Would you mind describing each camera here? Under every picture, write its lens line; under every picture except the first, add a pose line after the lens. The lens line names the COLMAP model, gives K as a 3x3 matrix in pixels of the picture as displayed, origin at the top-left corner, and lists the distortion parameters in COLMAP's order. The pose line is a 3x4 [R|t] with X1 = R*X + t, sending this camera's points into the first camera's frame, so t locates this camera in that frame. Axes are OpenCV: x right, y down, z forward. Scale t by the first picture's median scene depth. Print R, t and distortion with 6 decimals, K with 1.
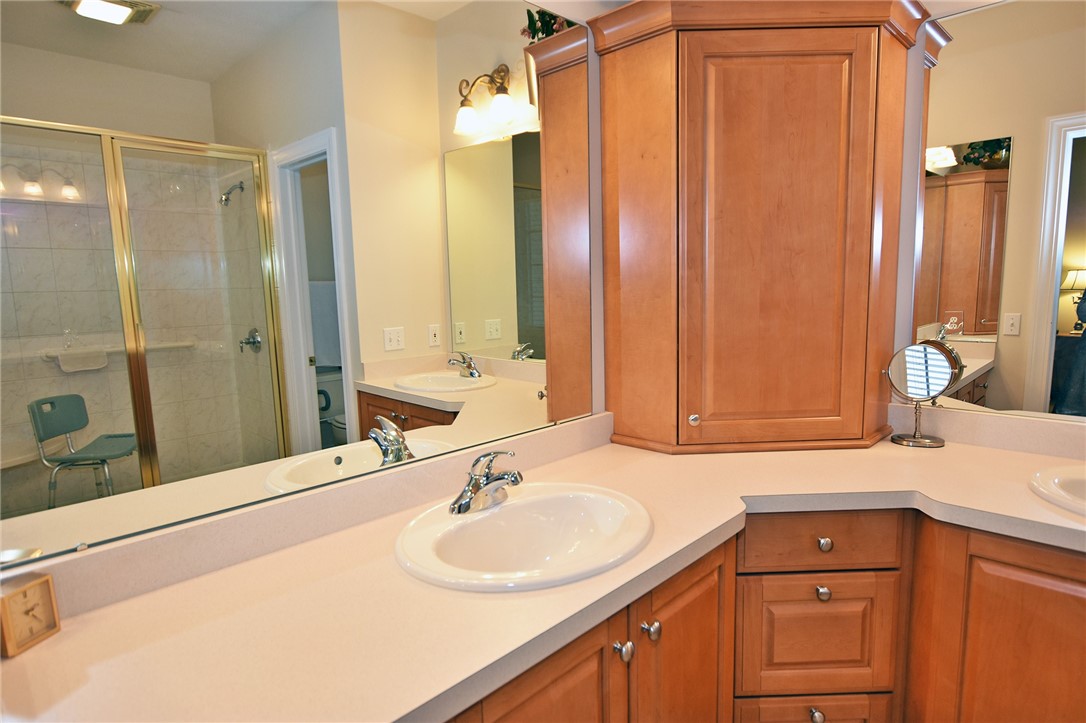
lens RADIAL K [[594.1, 0, 544.4], [0, 594.1, 362.6], [0, 0, 1]] dist [-0.008430, -0.001167]
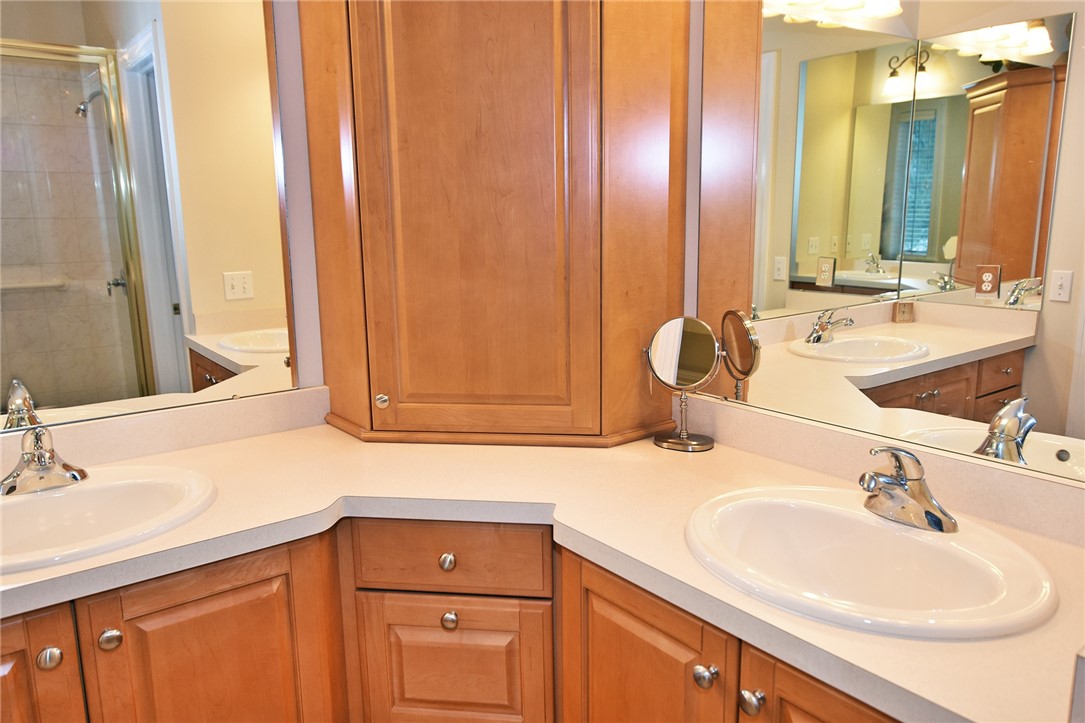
lens RADIAL K [[782.2, 0, 542.5], [0, 782.2, 361.5], [0, 0, 1]] dist [0.005787, 0.007892]
pose [[0.988835, 0.038165, -0.144047, 0.644570], [-0.029195, 0.997530, 0.063883, -0.033409], [0.146130, -0.058964, 0.987507, -0.022312]]
